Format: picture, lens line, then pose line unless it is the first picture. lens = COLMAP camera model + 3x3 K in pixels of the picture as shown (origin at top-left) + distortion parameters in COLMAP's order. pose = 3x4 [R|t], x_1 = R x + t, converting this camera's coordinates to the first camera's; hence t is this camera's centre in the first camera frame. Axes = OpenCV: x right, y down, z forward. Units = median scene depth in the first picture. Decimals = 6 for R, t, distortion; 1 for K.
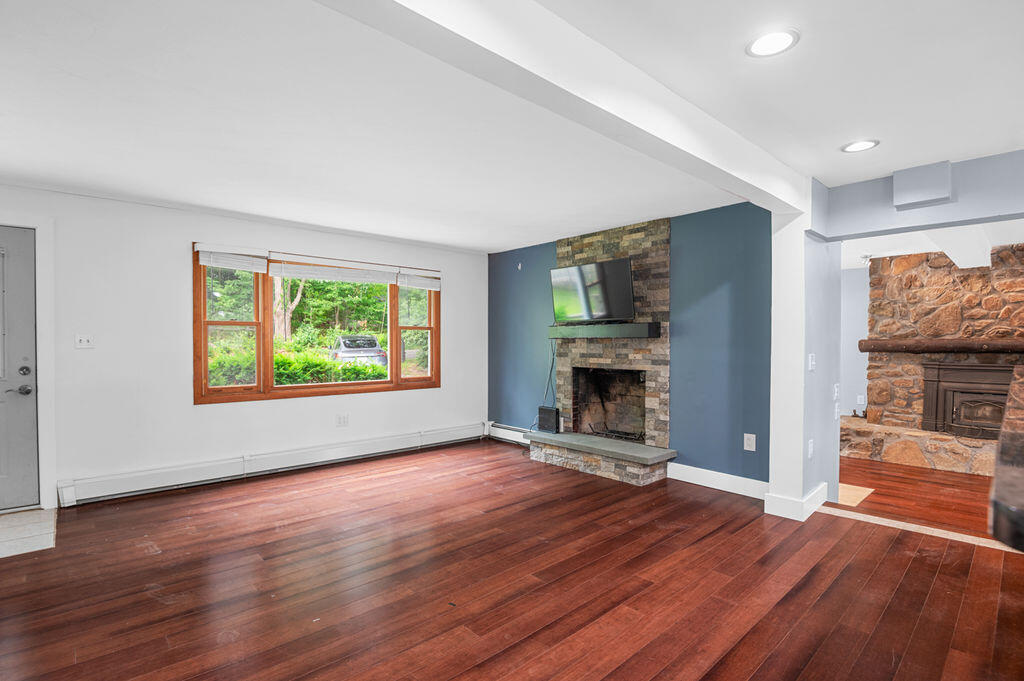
lens RADIAL K [[489.1, 0, 514.3], [0, 489.1, 347.6], [0, 0, 1]] dist [-0.015667, -0.001133]
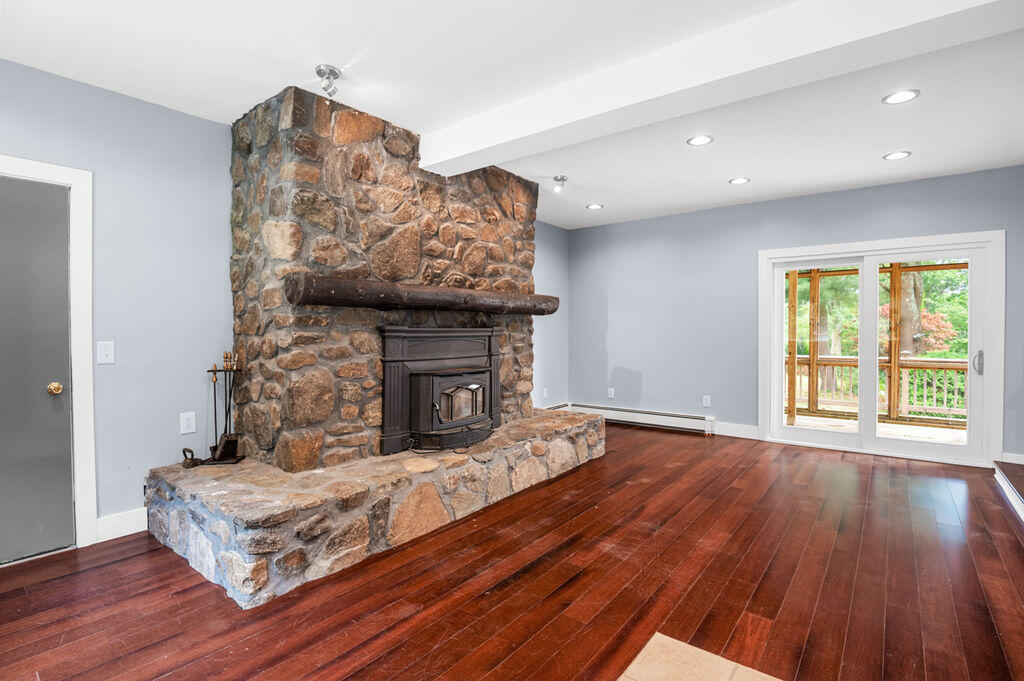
lens RADIAL K [[489.1, 0, 514.3], [0, 489.1, 337.9], [0, 0, 1]] dist [-0.015667, -0.001133]
pose [[-0.165162, -0.017935, 0.986103, 0.295941], [0.003866, 0.999815, 0.018832, 0.032286], [-0.986259, 0.006922, -0.165062, 0.940921]]
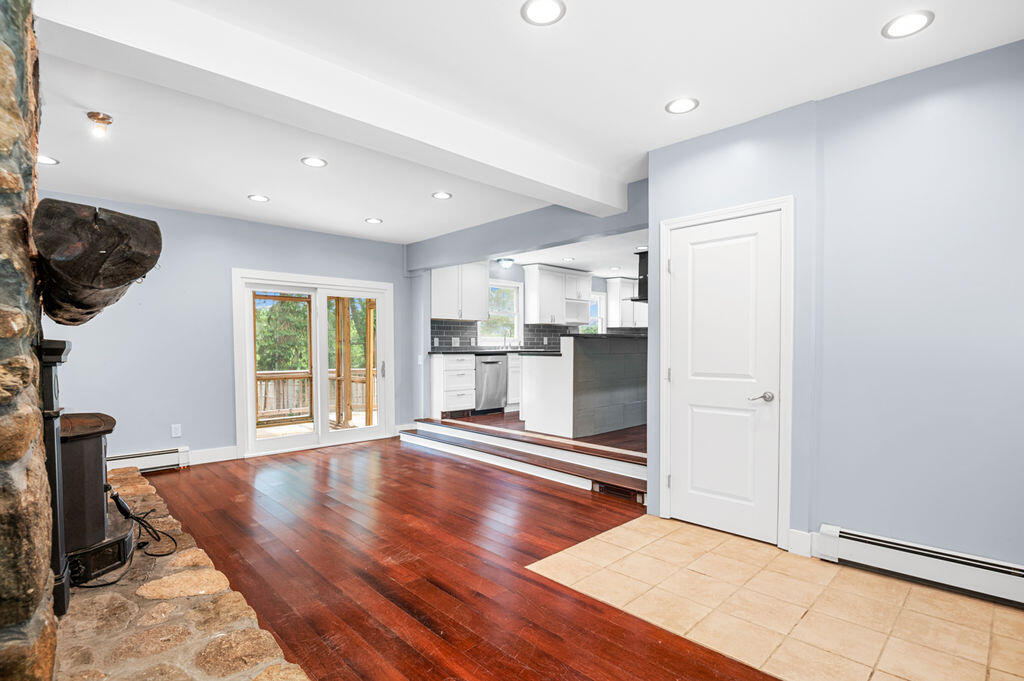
lens RADIAL K [[489.1, 0, 512.4], [0, 489.1, 351.7], [0, 0, 1]] dist [-0.015667, -0.001133]
pose [[-0.999645, 0.000148, -0.026625, 0.620047], [-0.000183, 0.999923, 0.012432, 0.031967], [0.026624, 0.012432, -0.999568, 1.240243]]
